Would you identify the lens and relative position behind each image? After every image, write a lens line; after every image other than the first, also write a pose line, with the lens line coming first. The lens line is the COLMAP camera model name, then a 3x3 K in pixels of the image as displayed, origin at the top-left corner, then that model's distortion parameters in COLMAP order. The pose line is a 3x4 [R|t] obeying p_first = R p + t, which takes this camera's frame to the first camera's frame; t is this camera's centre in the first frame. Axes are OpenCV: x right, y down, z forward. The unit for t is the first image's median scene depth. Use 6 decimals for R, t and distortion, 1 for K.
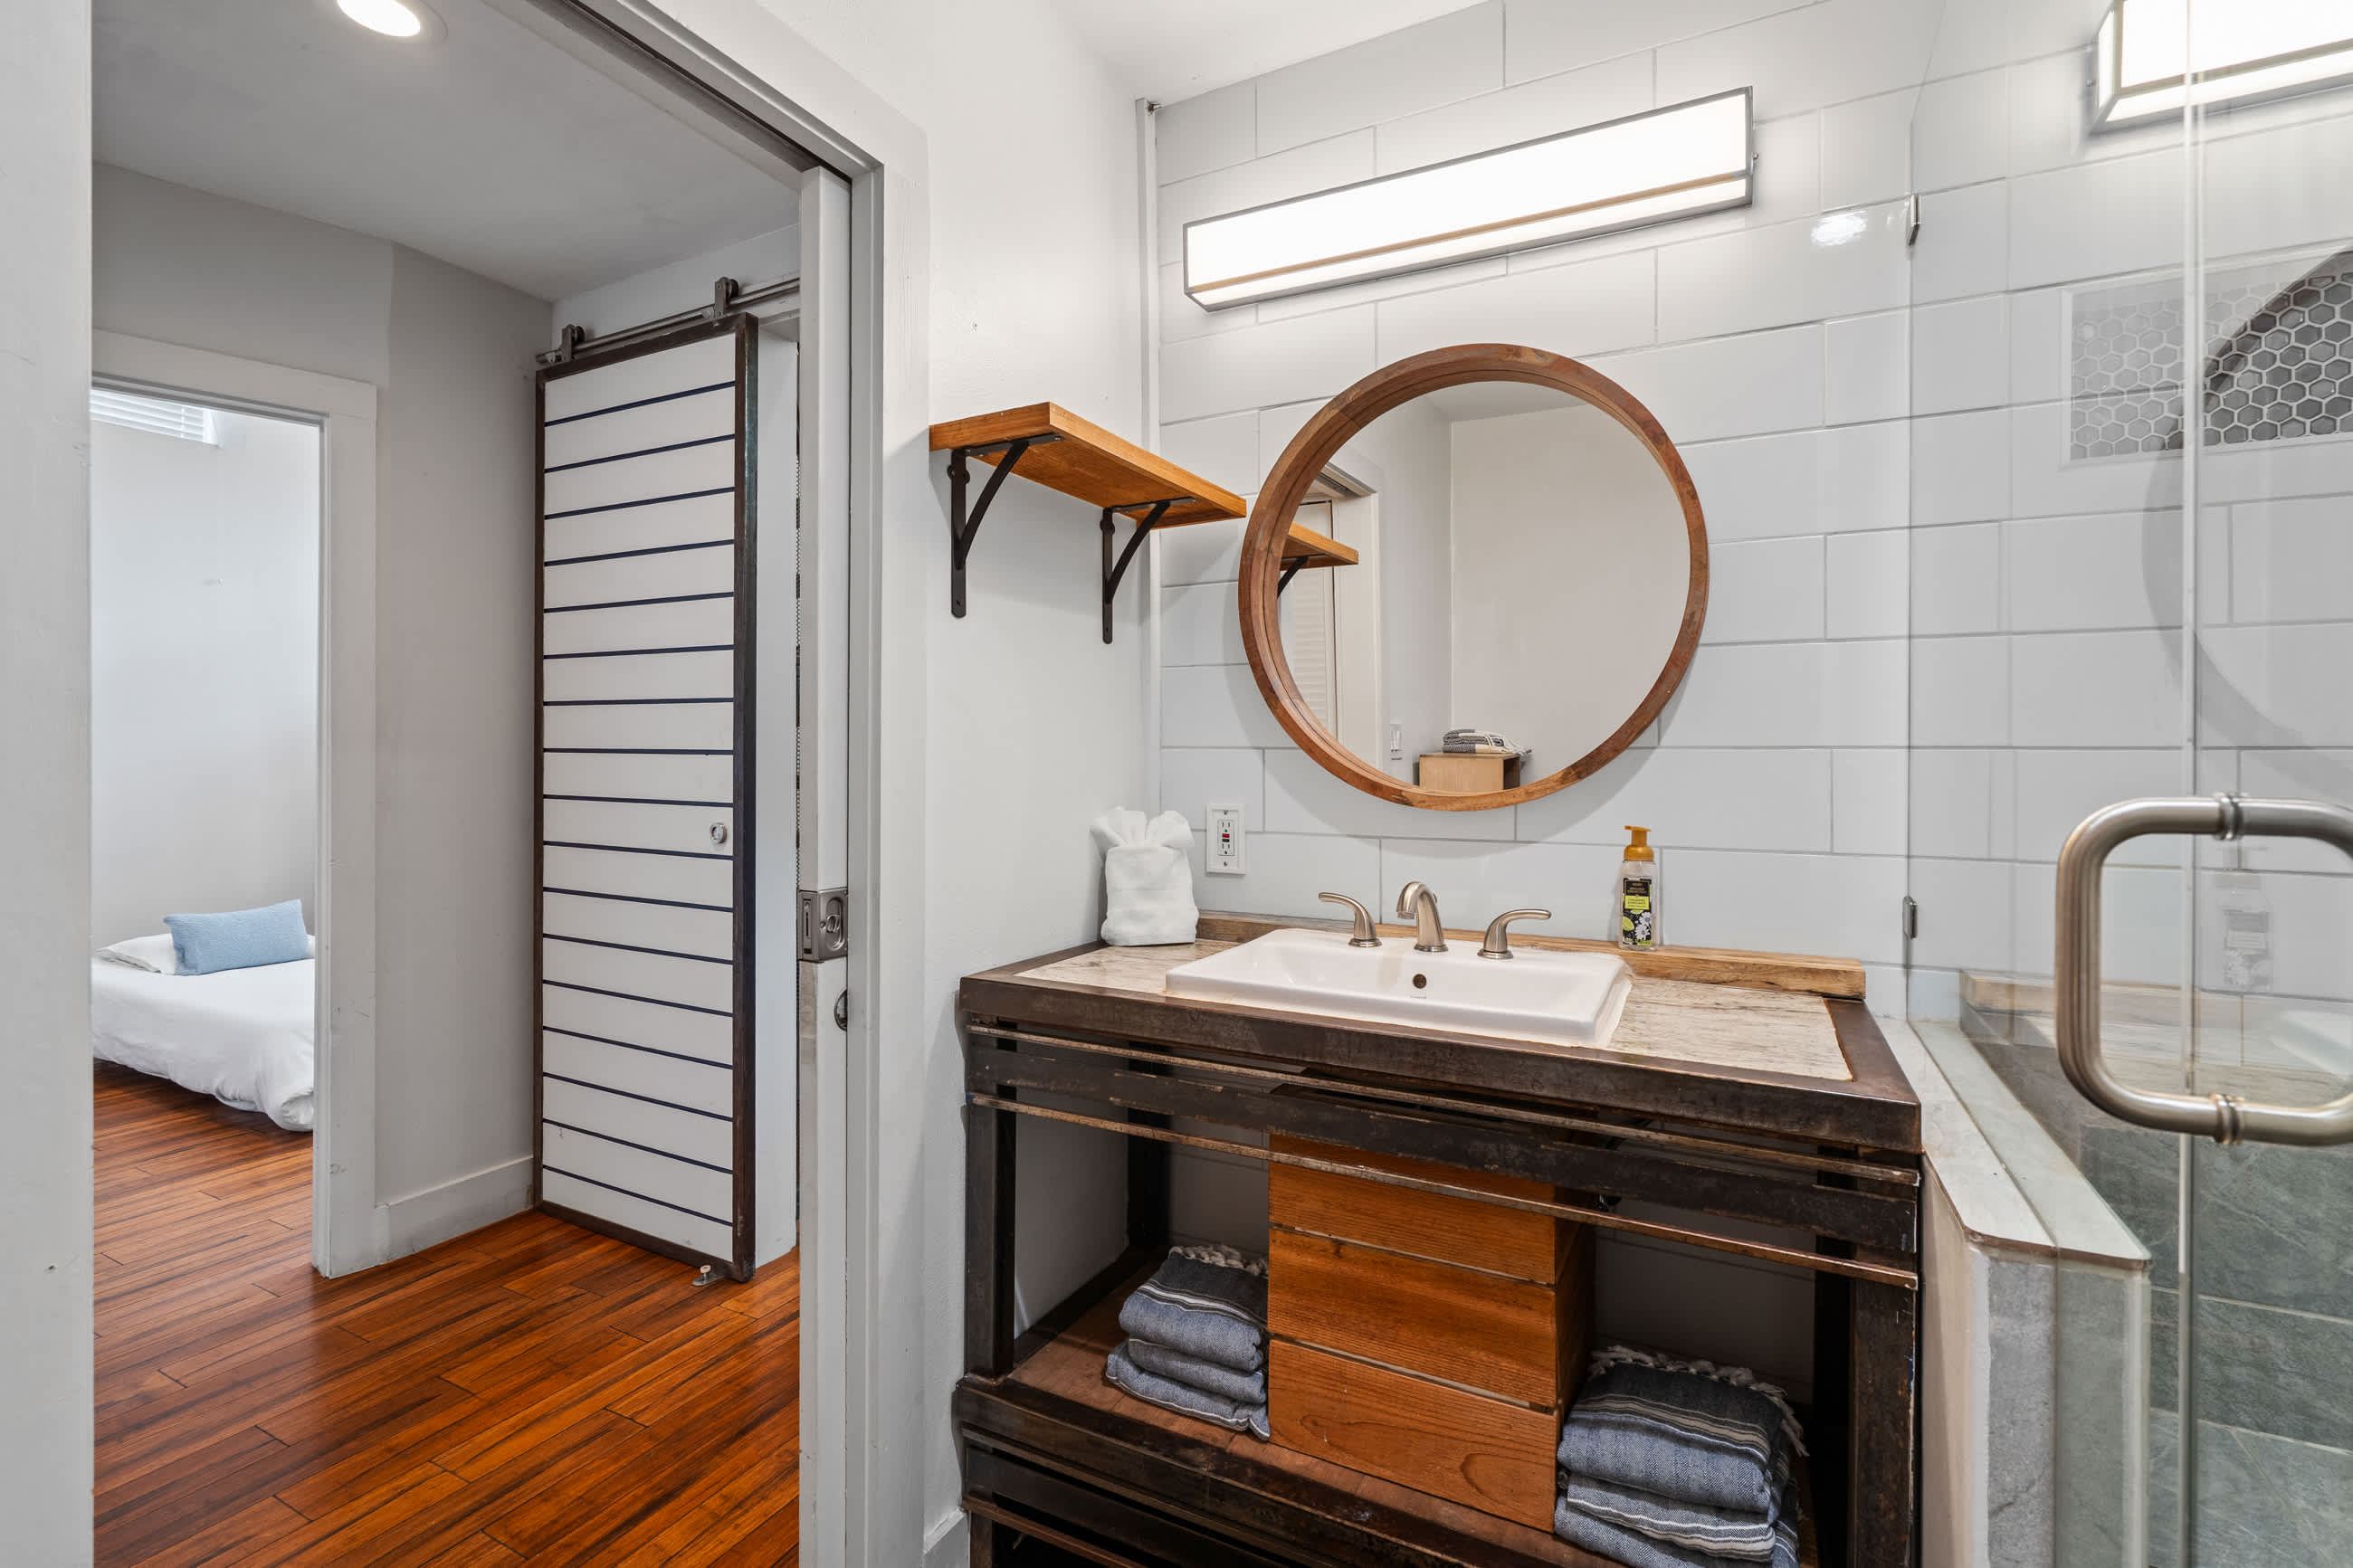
lens RADIAL K [[1076.8, 0, 1172.2], [0, 1076.8, 747.3], [0, 0, 1]] dist [-0.004408, 0.000422]
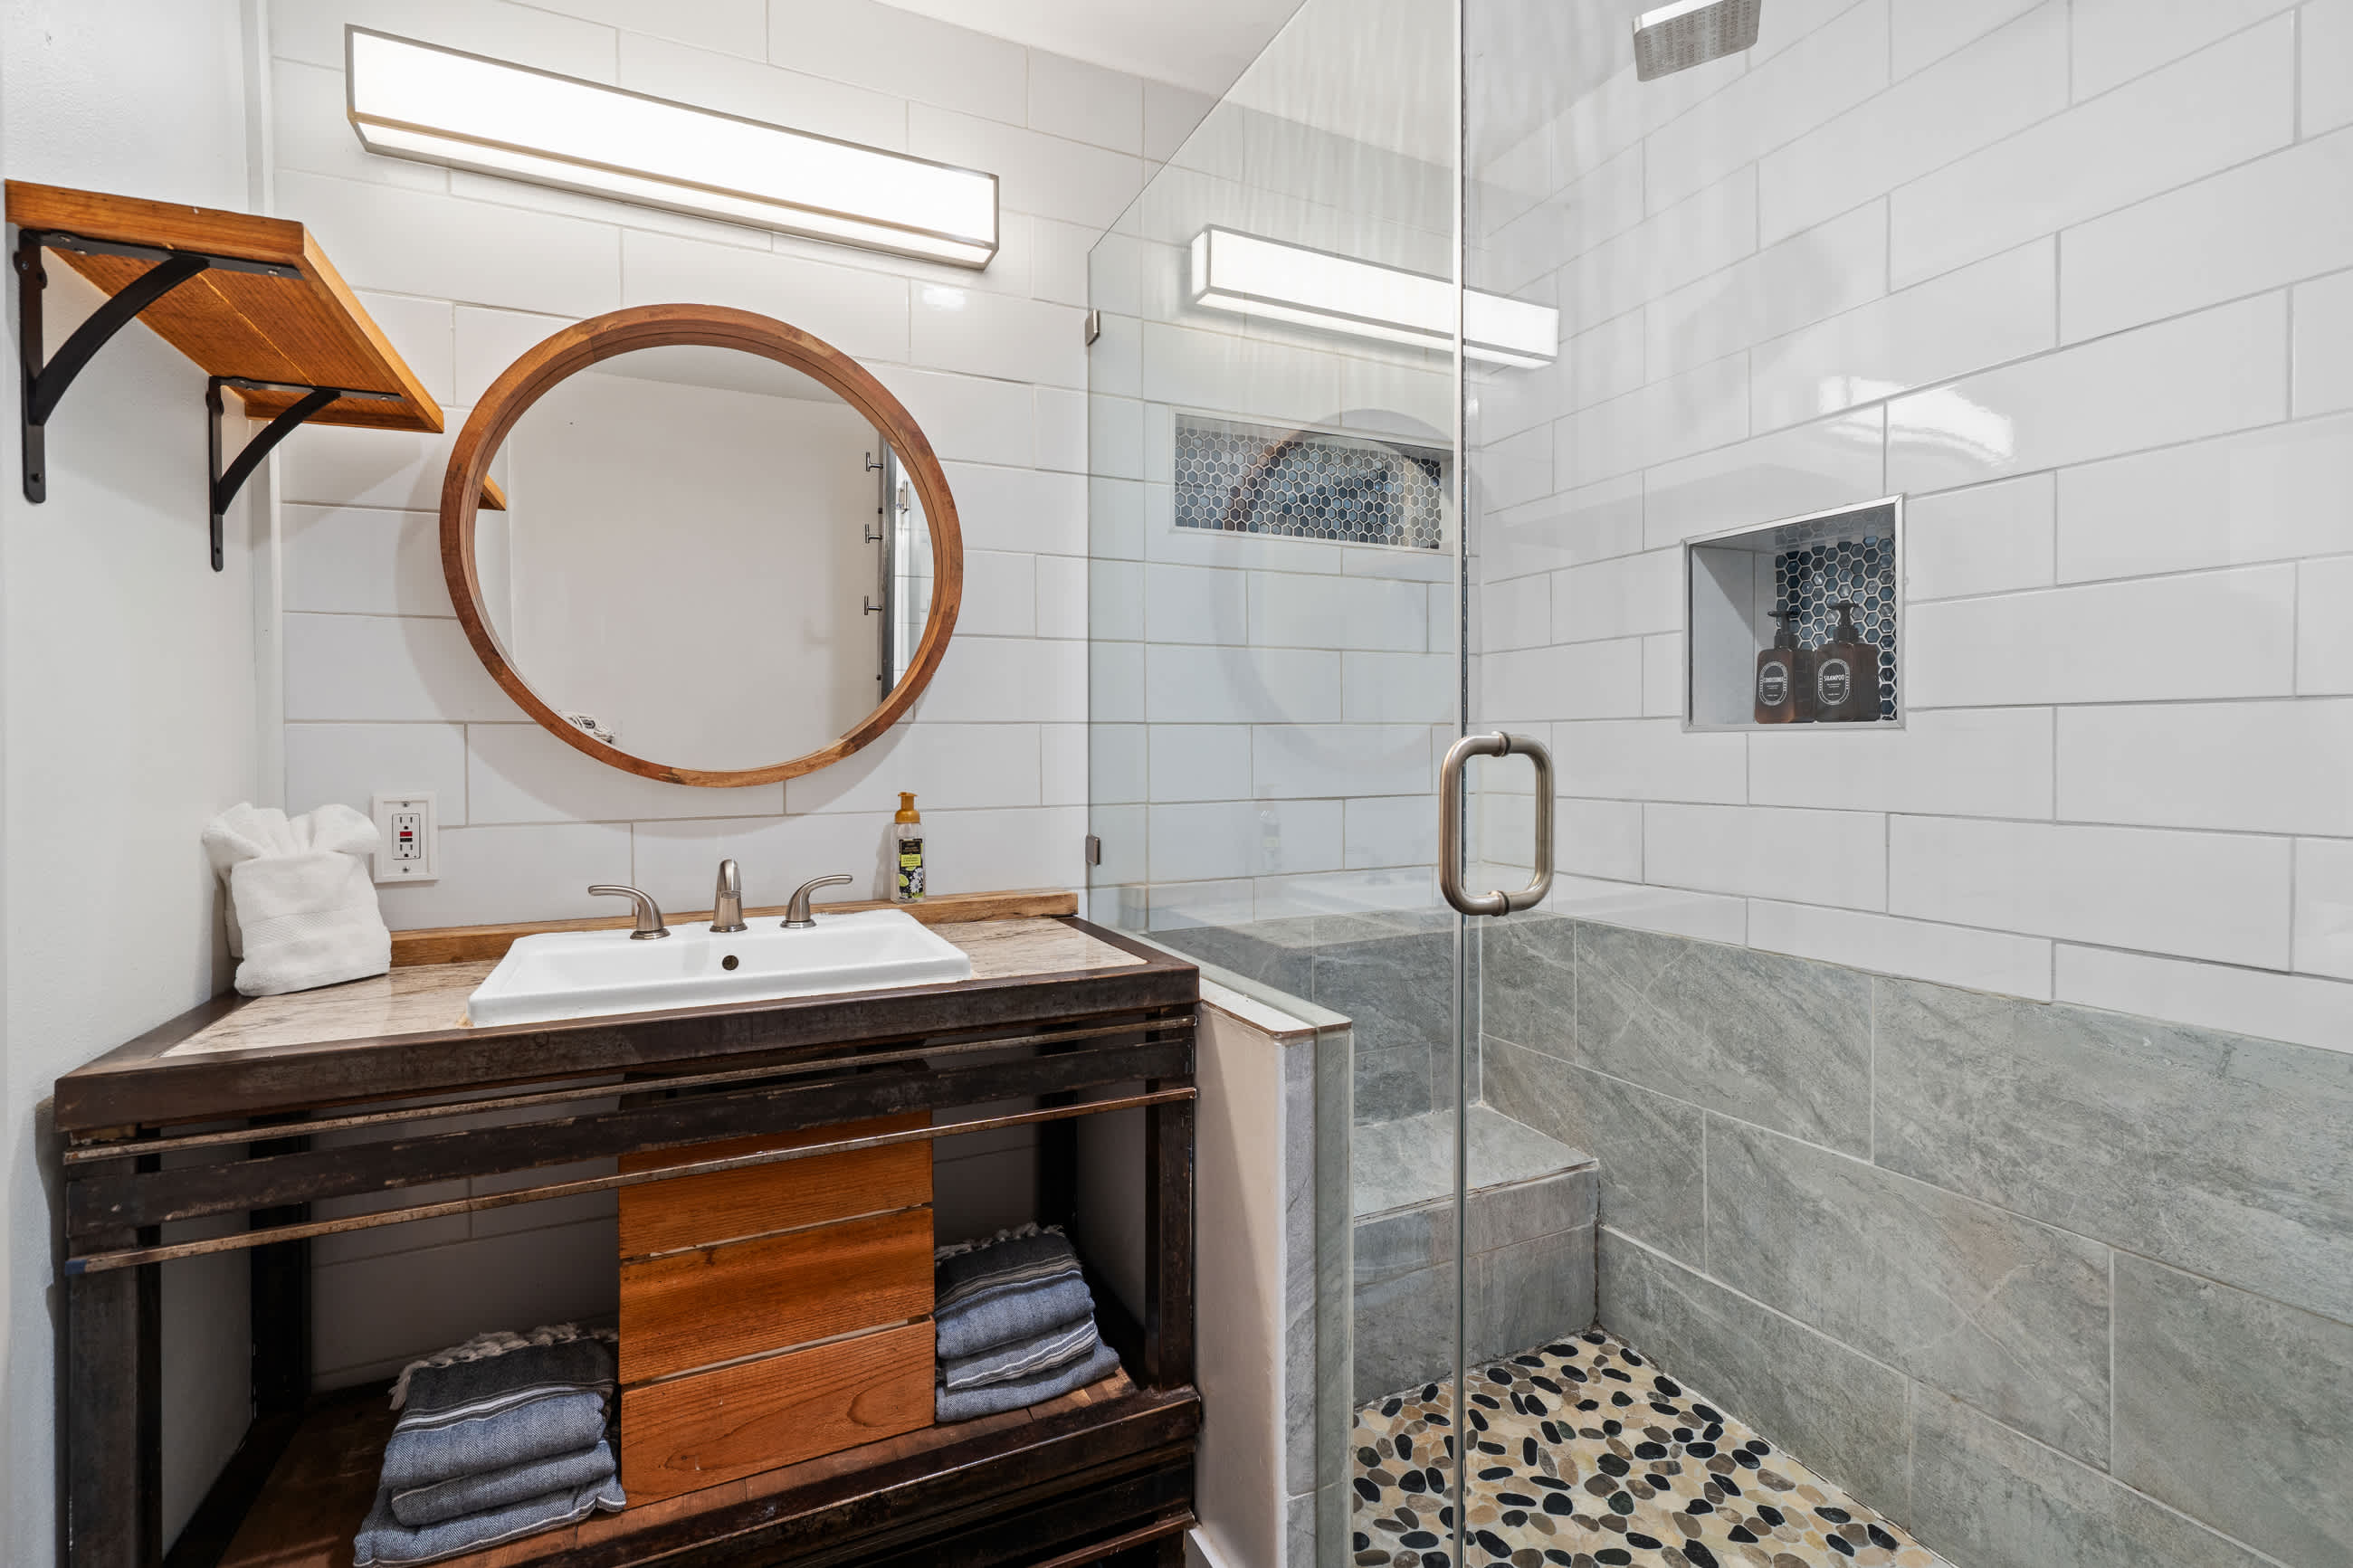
lens RADIAL K [[1072.3, 0, 1181.3], [0, 1072.3, 743.0], [0, 0, 1]] dist [-0.001693, 0.000618]
pose [[0.602000, -0.007554, 0.798461, -0.305995], [0.003043, 0.999970, 0.007166, 0.015652], [-0.798491, -0.001884, 0.602004, 0.106136]]
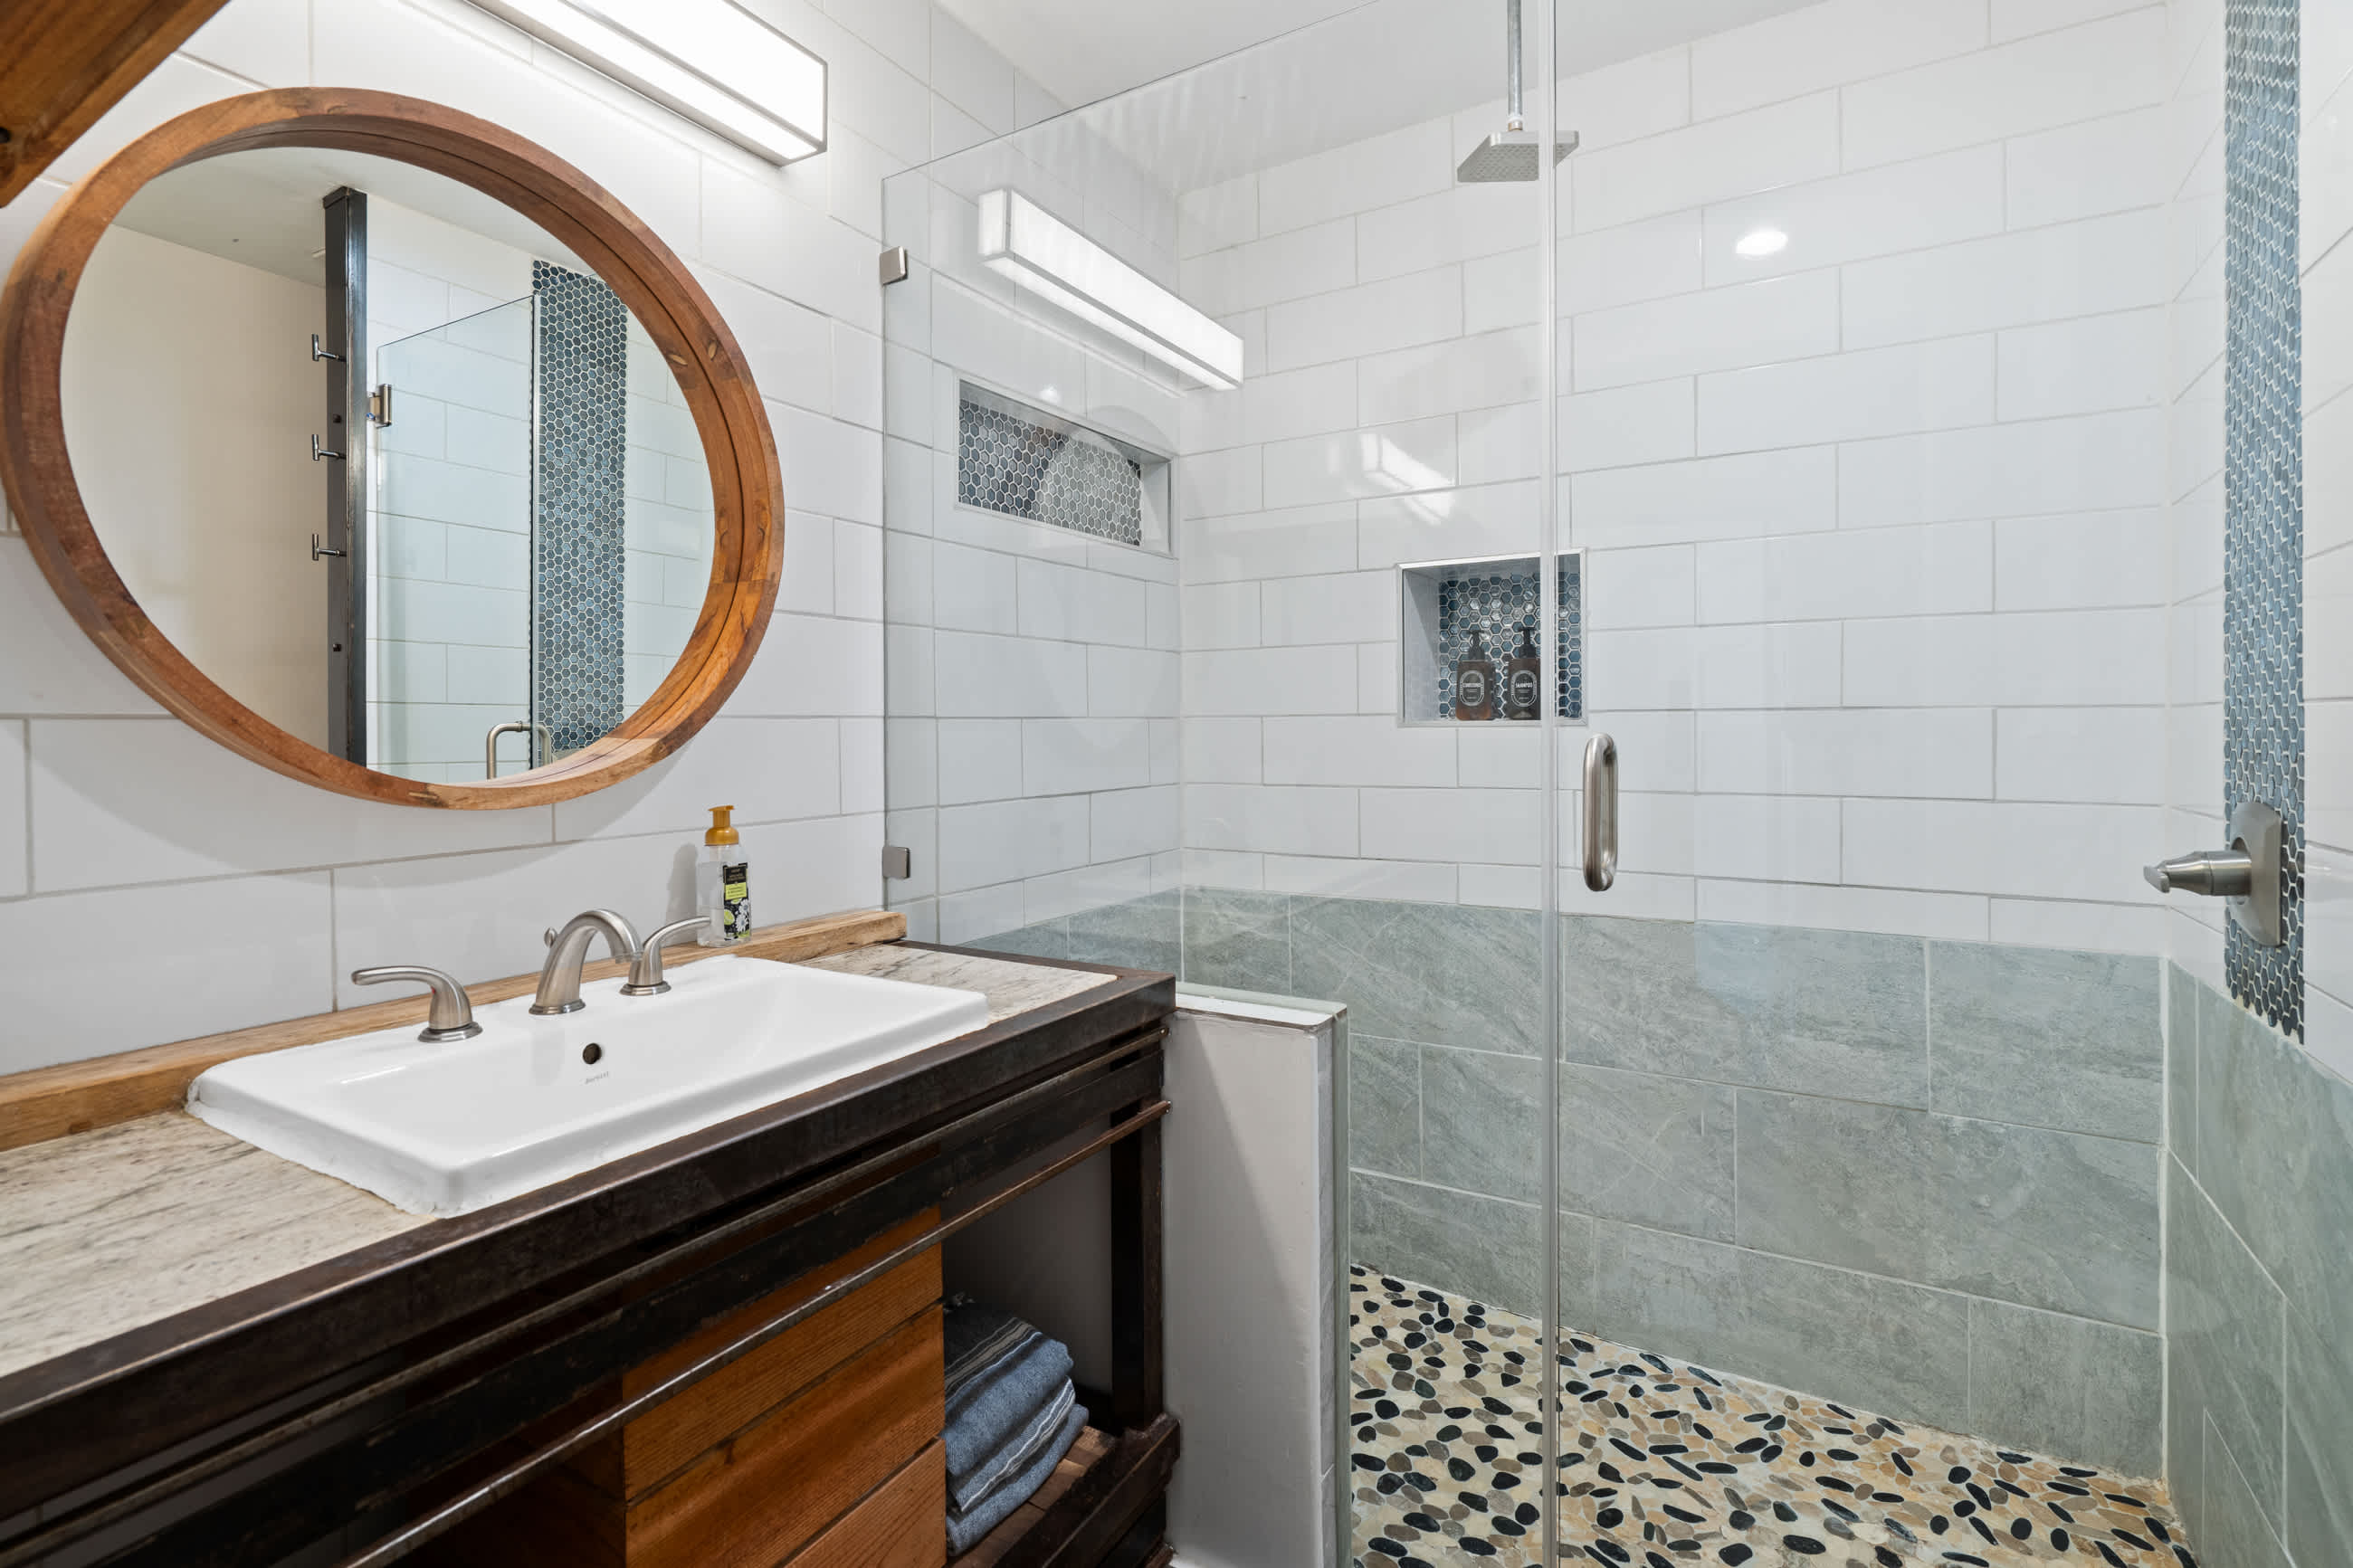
lens RADIAL K [[1080.0, 0, 1173.9], [0, 1080.0, 729.0], [0, 0, 1]] dist [-0.002424, 0.000459]
pose [[0.057923, -0.007574, 0.998292, -0.459590], [0.001276, 0.999971, 0.007512, 0.004367], [-0.998320, 0.000838, 0.057931, 0.616617]]
